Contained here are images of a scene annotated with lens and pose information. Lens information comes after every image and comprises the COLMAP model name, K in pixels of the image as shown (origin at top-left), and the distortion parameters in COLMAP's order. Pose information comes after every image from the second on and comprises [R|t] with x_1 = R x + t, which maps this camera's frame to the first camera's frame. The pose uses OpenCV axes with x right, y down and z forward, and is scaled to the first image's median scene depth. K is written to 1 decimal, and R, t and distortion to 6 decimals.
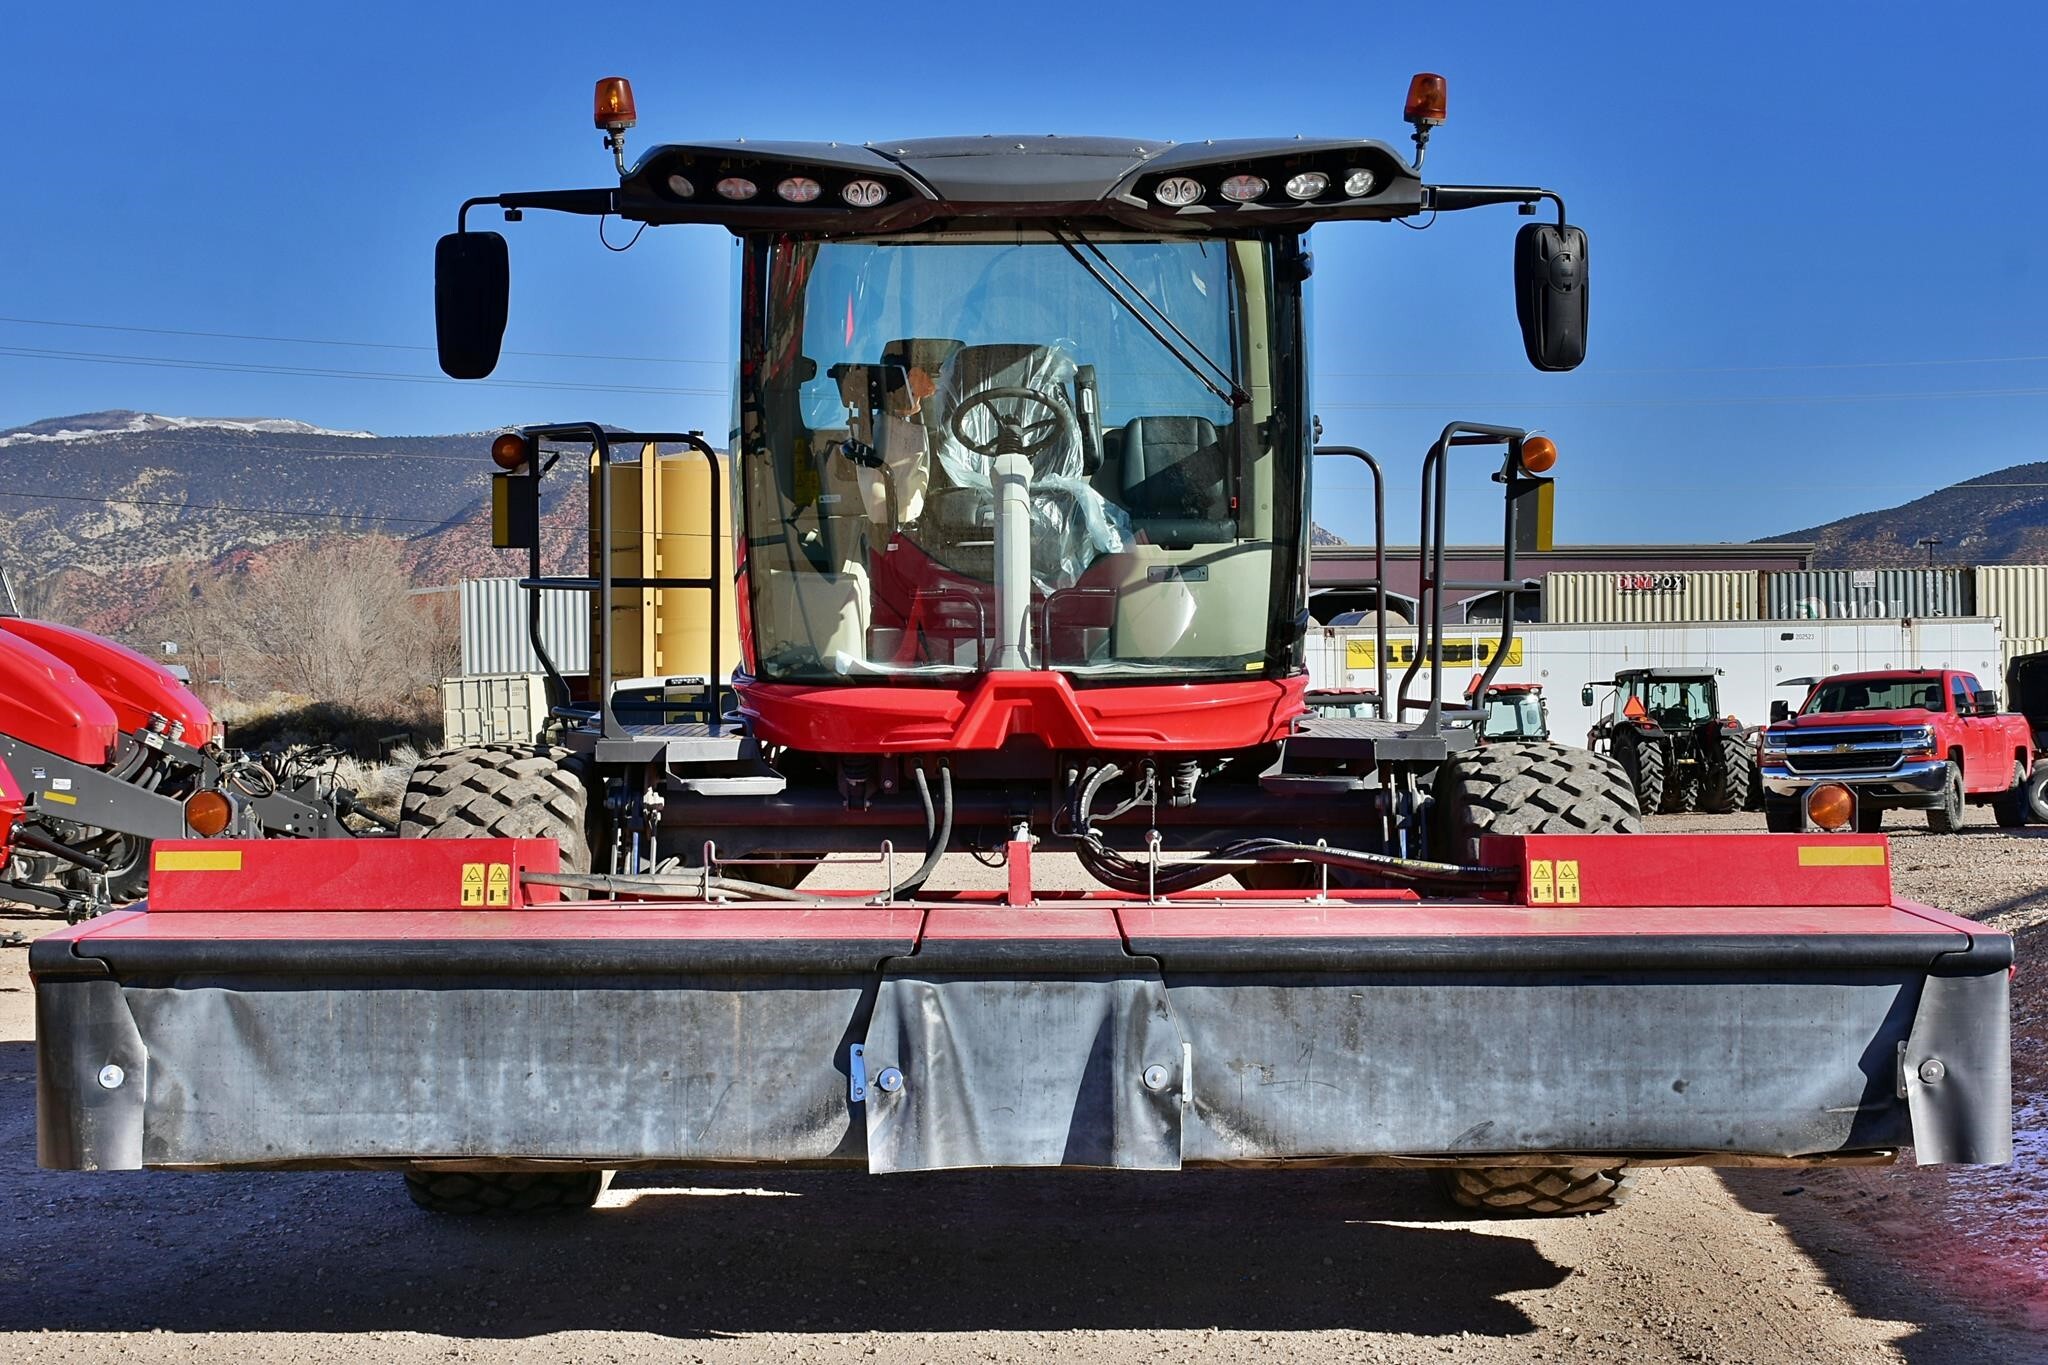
lens RADIAL K [[3178.5, 0, 1026.7], [0, 3178.5, 614.7], [0, 0, 1]] dist [0.001696, -0.024328]
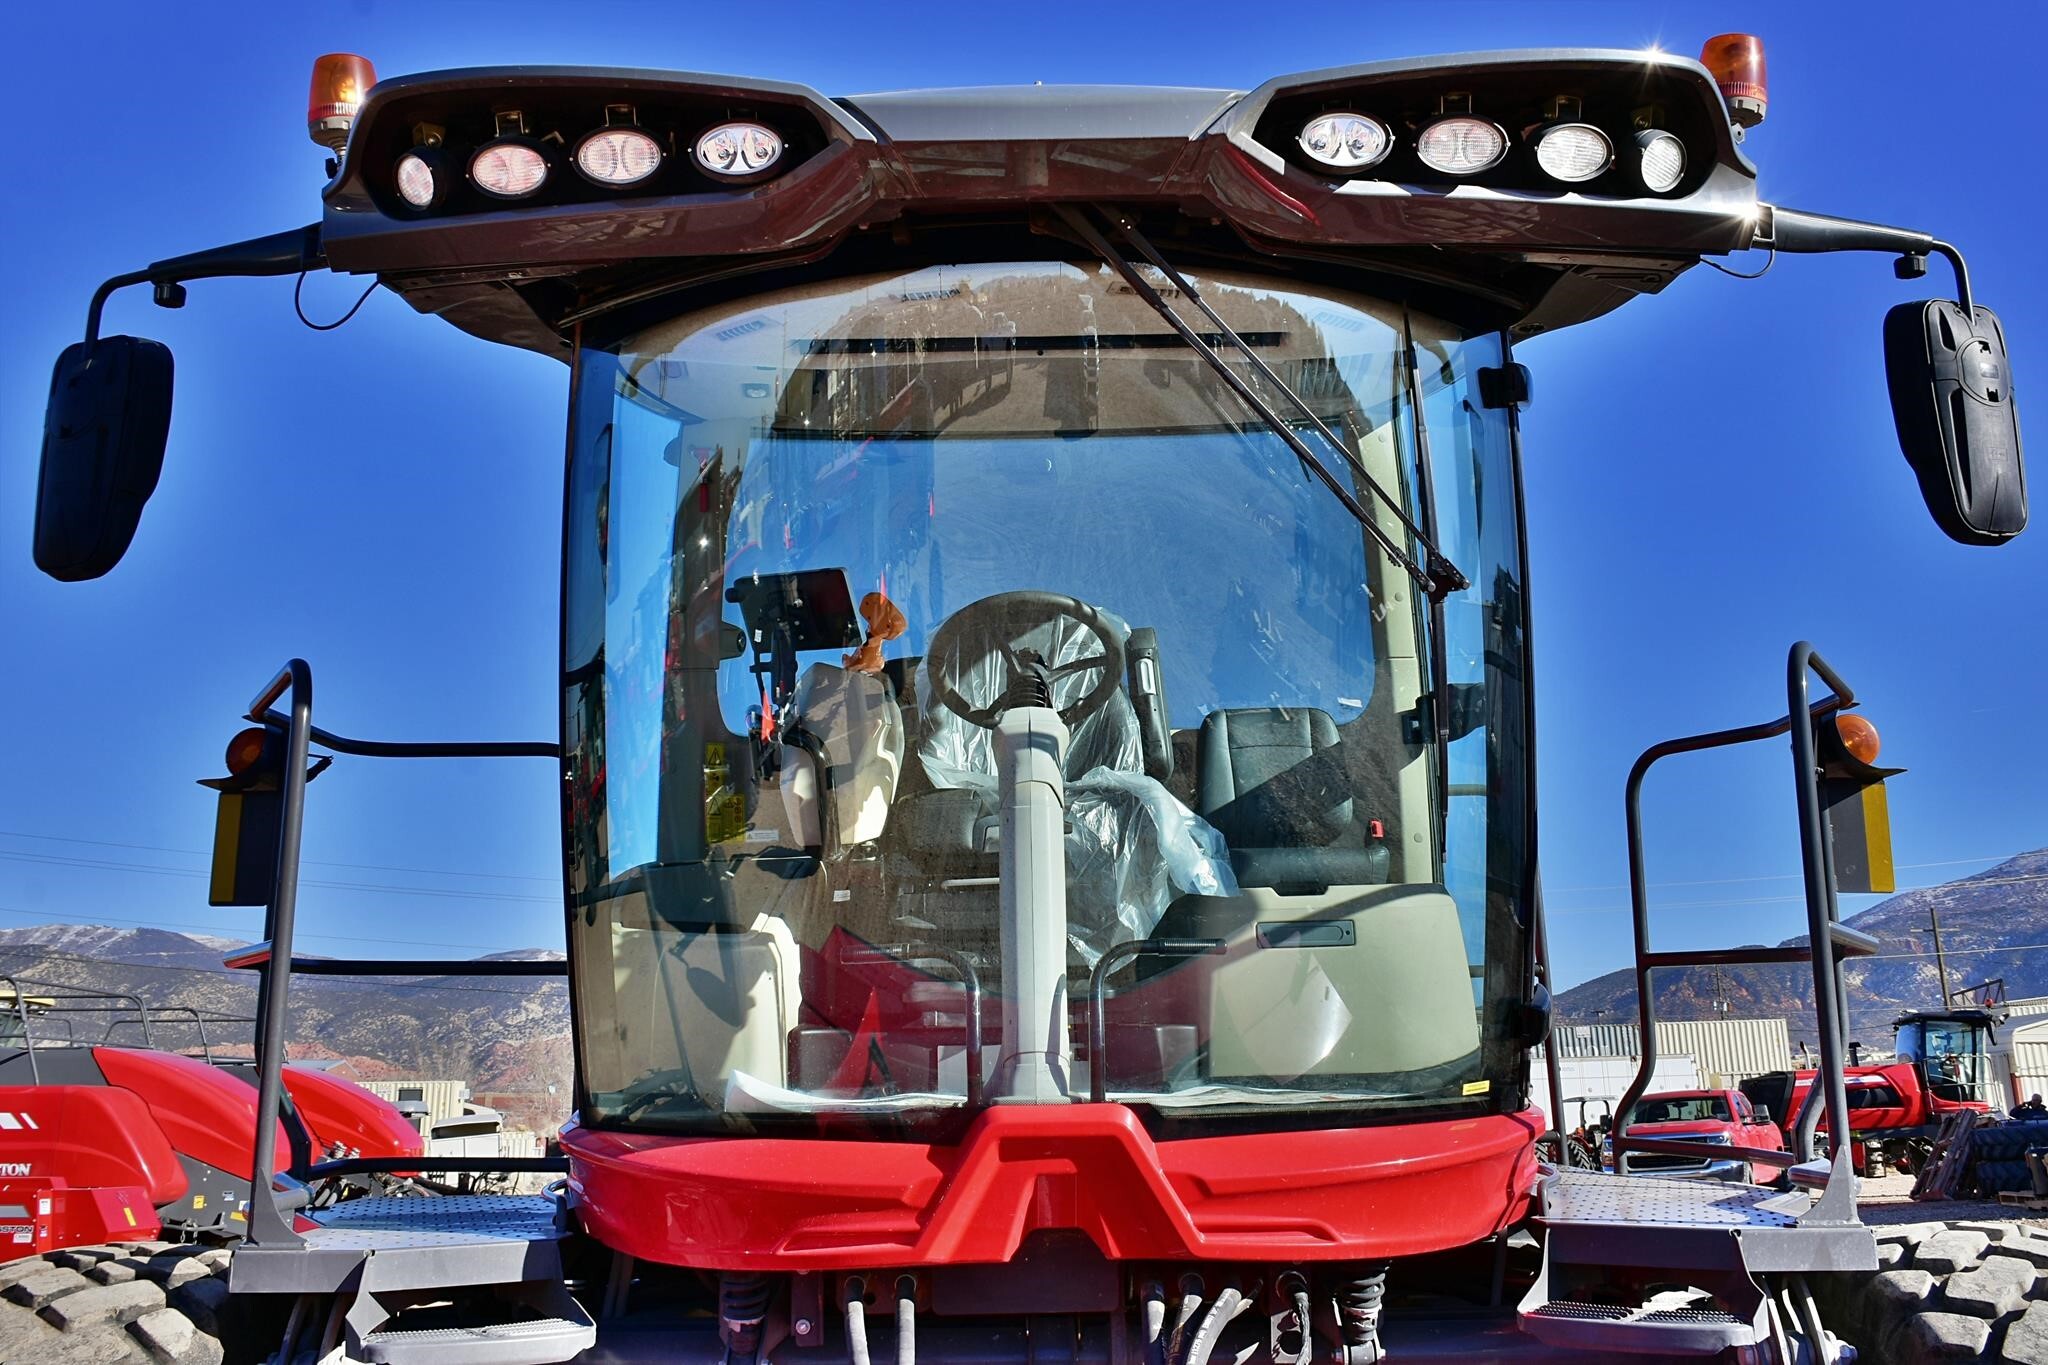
lens RADIAL K [[1804.1, 0, 1034.3], [0, 1804.1, 579.1], [0, 0, 1]] dist [-0.005422, -0.017076]
pose [[0.999865, -0.013601, -0.009185, -0.000705], [0.010748, 0.965603, -0.259800, 0.011229], [0.012403, 0.259666, 0.965619, 0.670434]]
